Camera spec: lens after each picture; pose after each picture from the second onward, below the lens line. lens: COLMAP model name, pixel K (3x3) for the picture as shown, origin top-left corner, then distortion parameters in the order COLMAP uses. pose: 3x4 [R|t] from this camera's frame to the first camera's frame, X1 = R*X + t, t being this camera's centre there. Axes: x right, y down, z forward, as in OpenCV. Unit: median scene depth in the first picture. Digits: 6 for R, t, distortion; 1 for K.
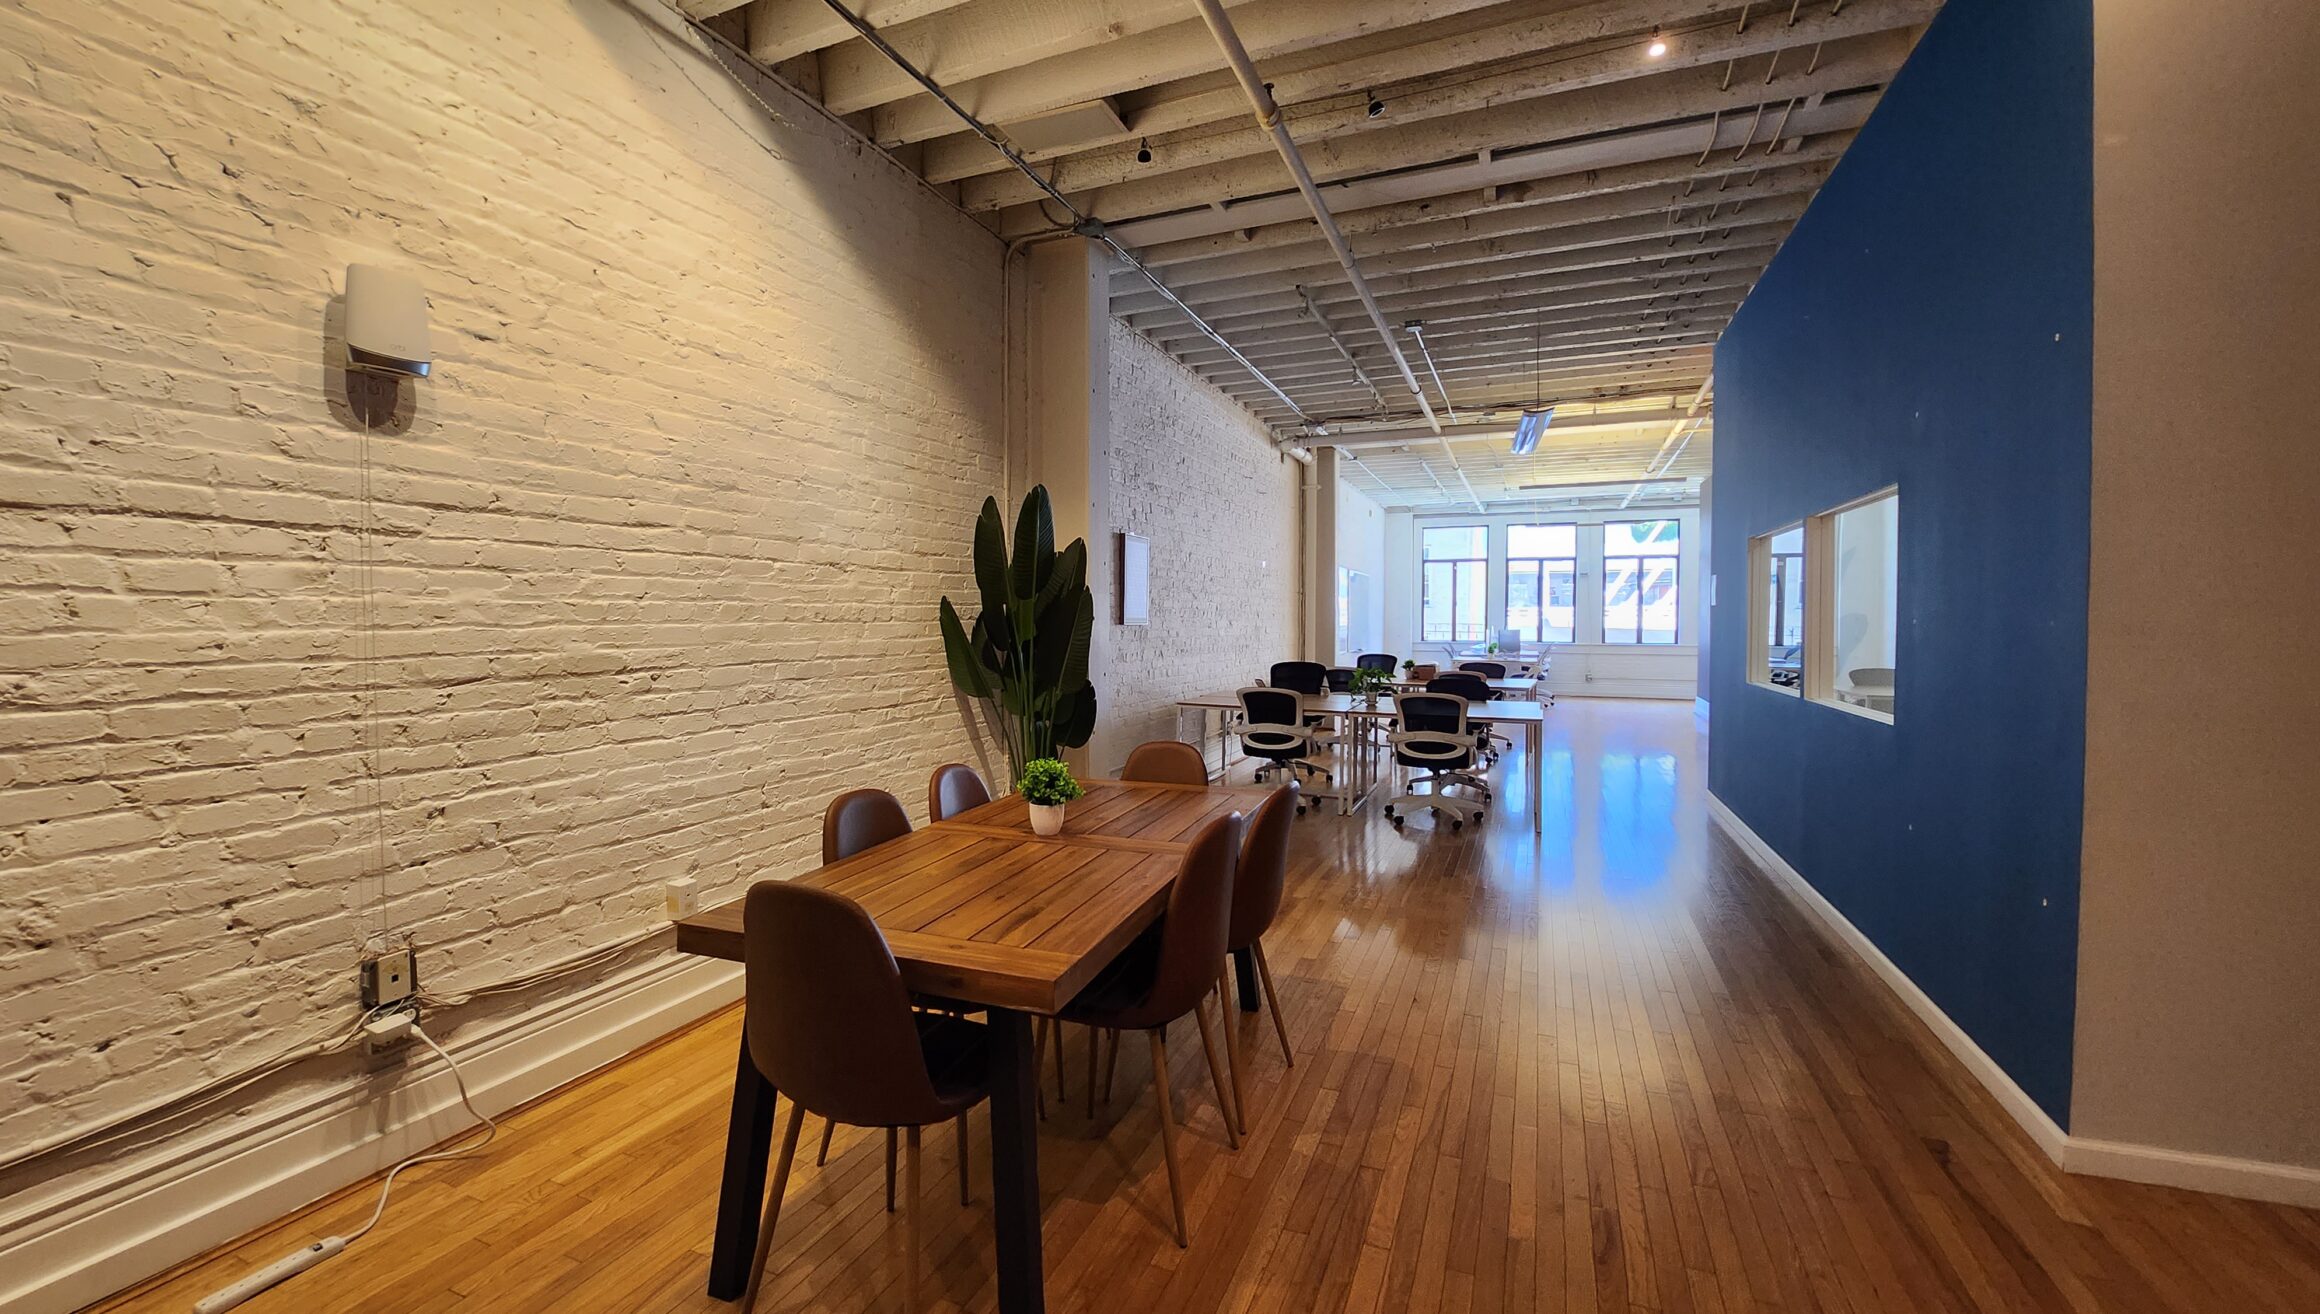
lens RADIAL K [[929.5, 0, 1135.5], [0, 929.5, 641.5], [0, 0, 1]] dist [-0.018783, 0.000117]
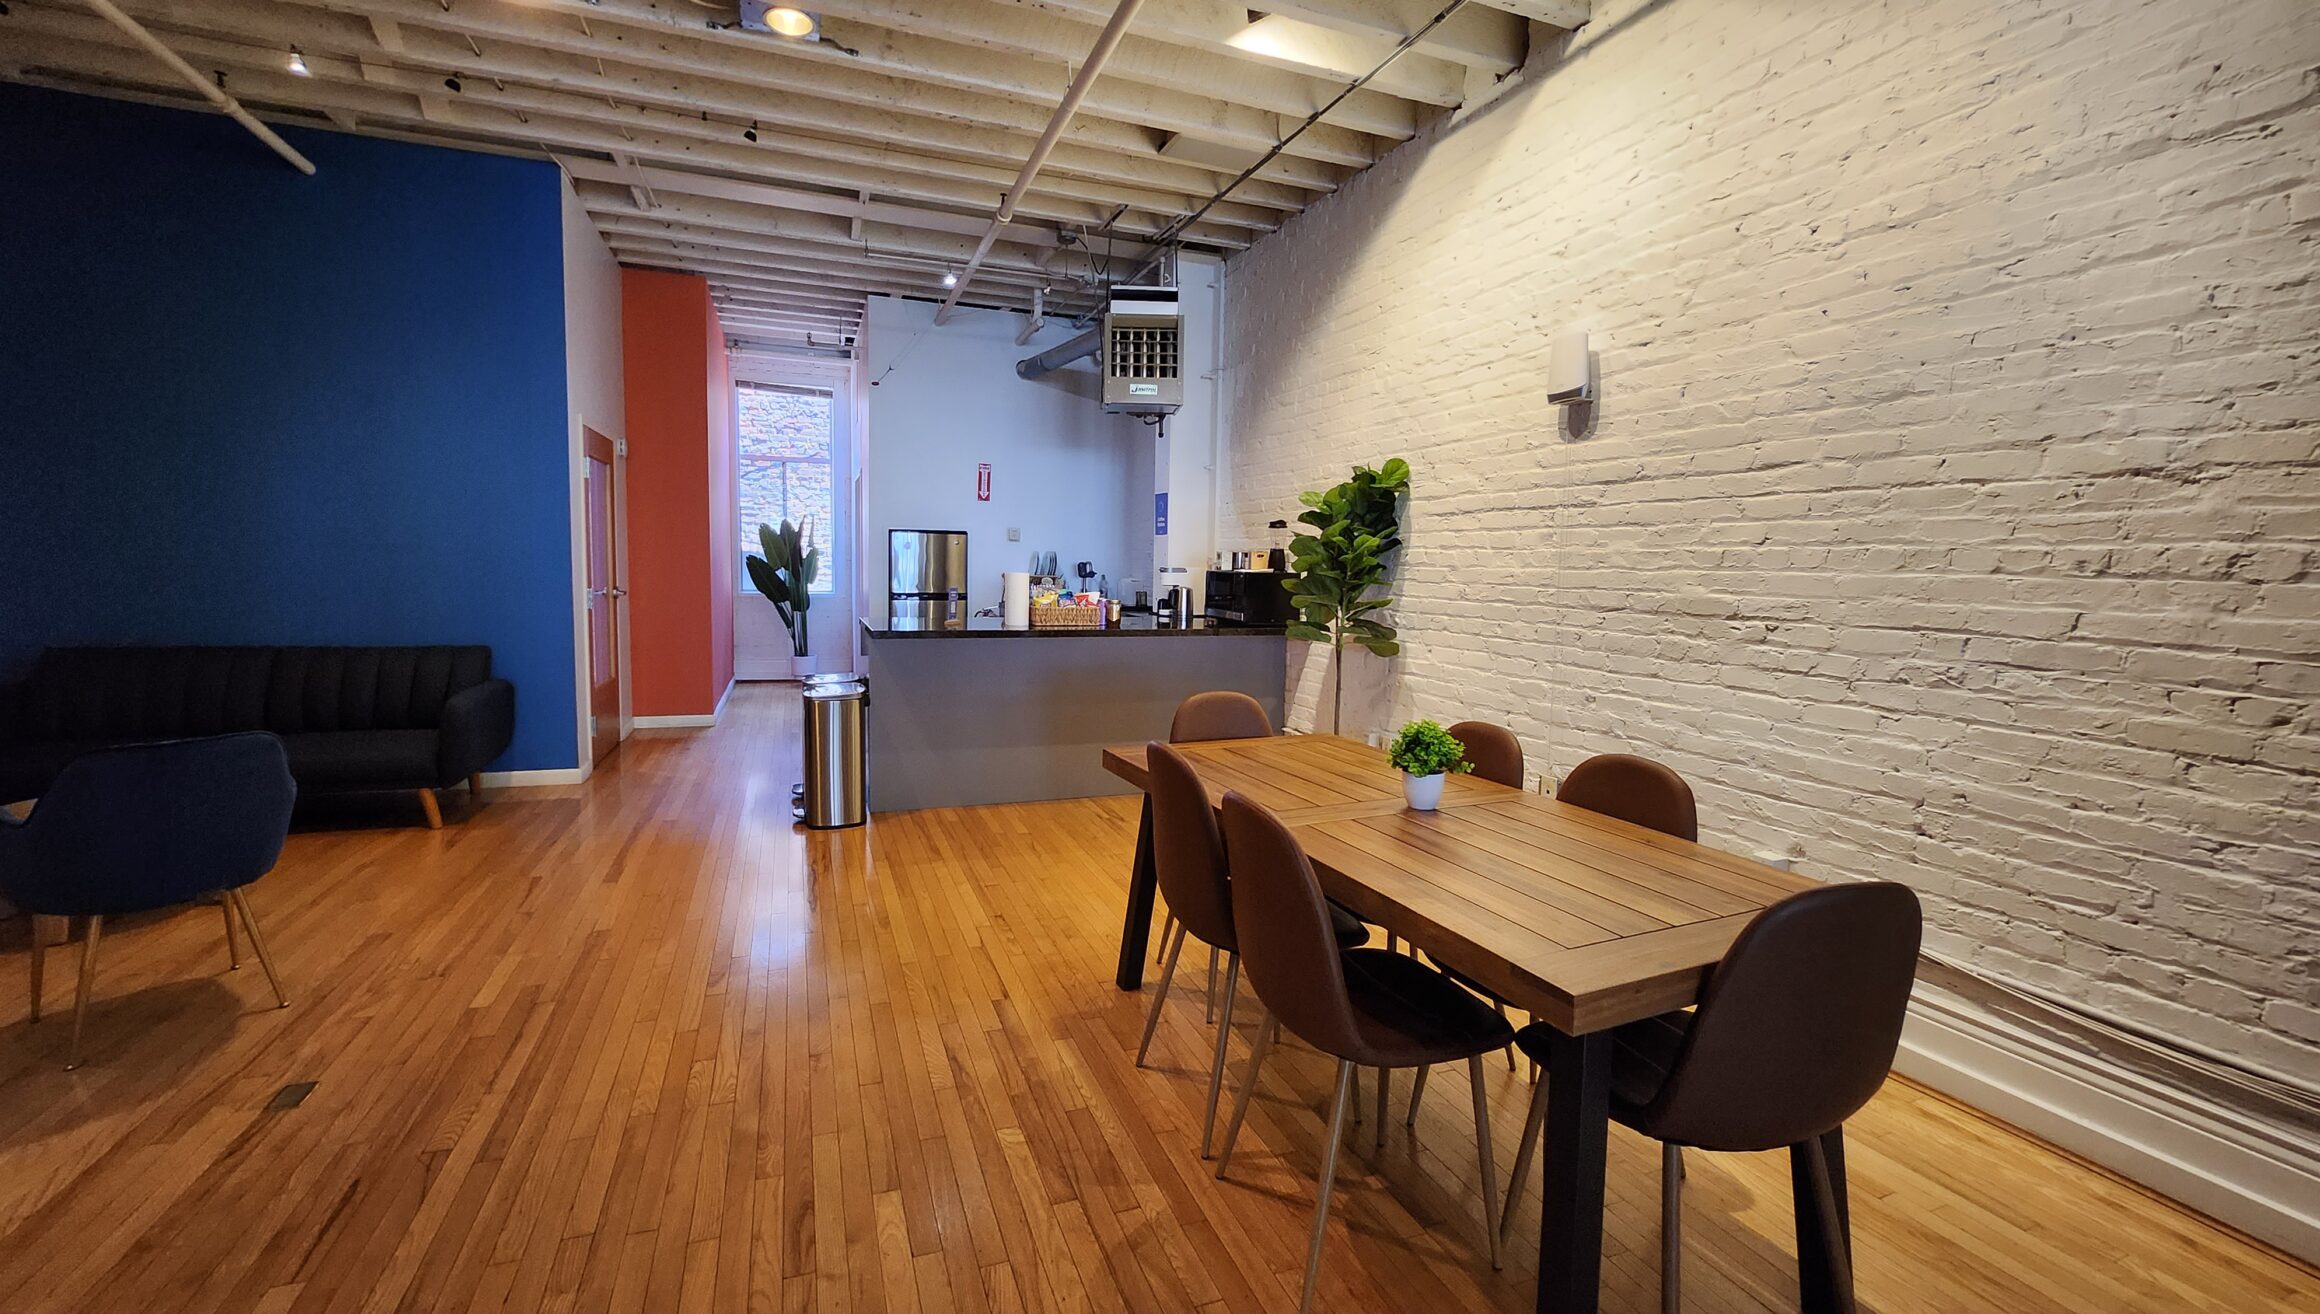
lens RADIAL K [[929.5, 0, 1150.4], [0, 929.5, 650.1], [0, 0, 1]] dist [-0.018783, 0.000117]
pose [[-0.717477, 0.051825, -0.694651, 0.626252], [-0.039029, 0.992671, 0.114371, -0.023359], [0.695488, 0.109170, -0.710196, 1.320544]]
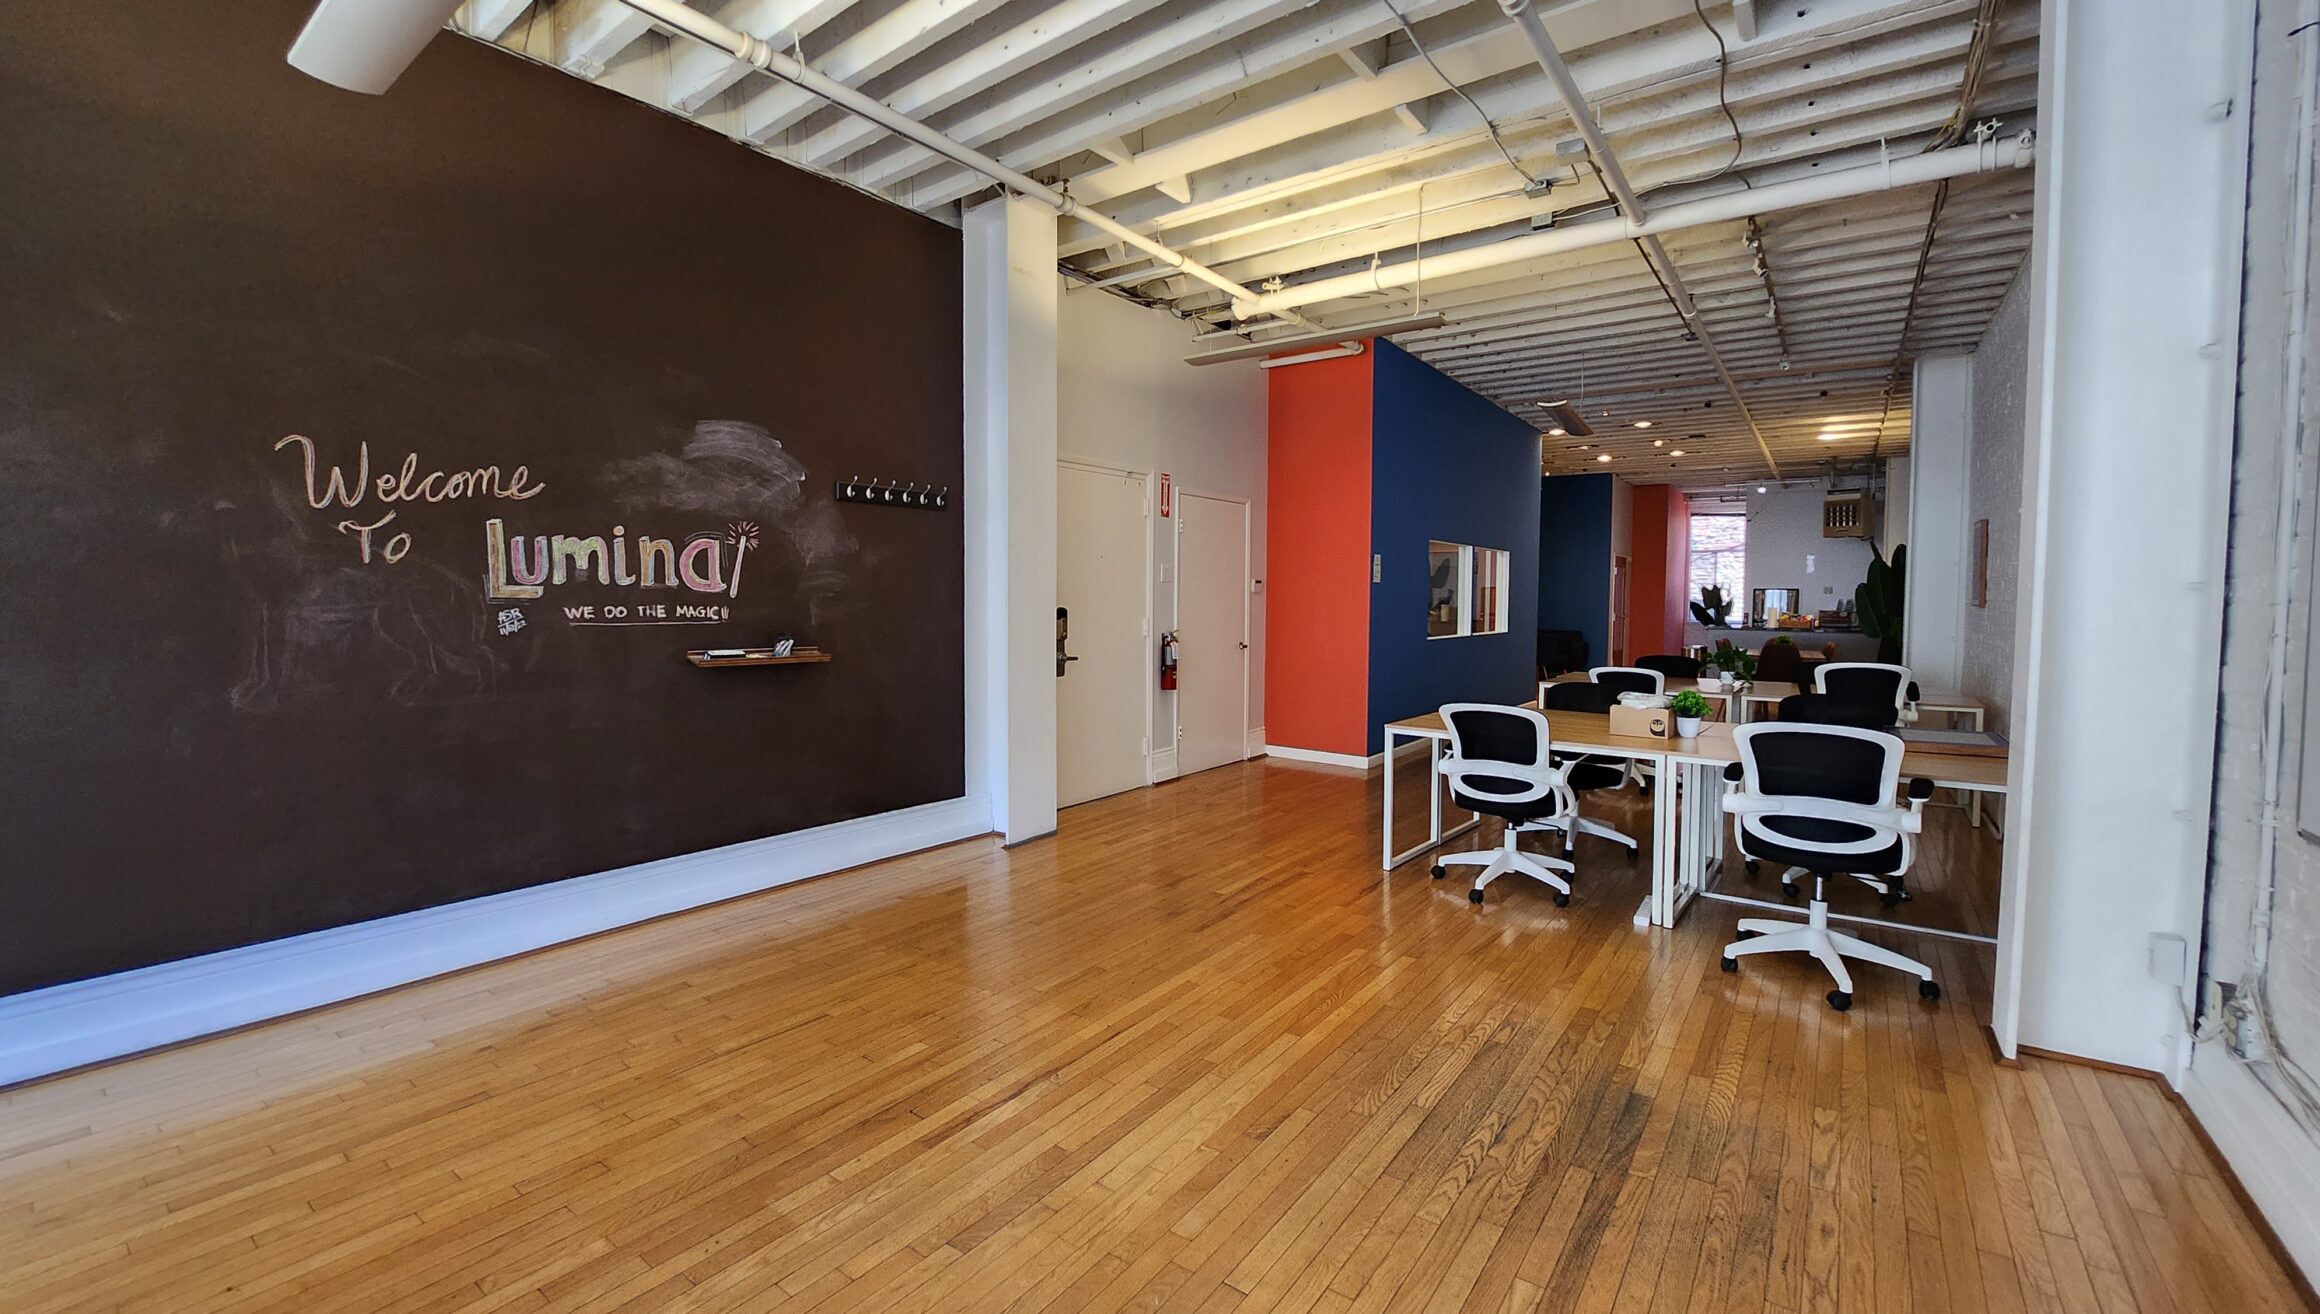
lens RADIAL K [[929.5, 0, 1150.2], [0, 929.5, 644.3], [0, 0, 1]] dist [-0.018783, 0.000117]
pose [[-0.972757, -0.020456, 0.230922, 1.626146], [-0.003223, 0.997196, 0.074760, -0.108186], [-0.231804, 0.071979, -0.970096, 5.511485]]
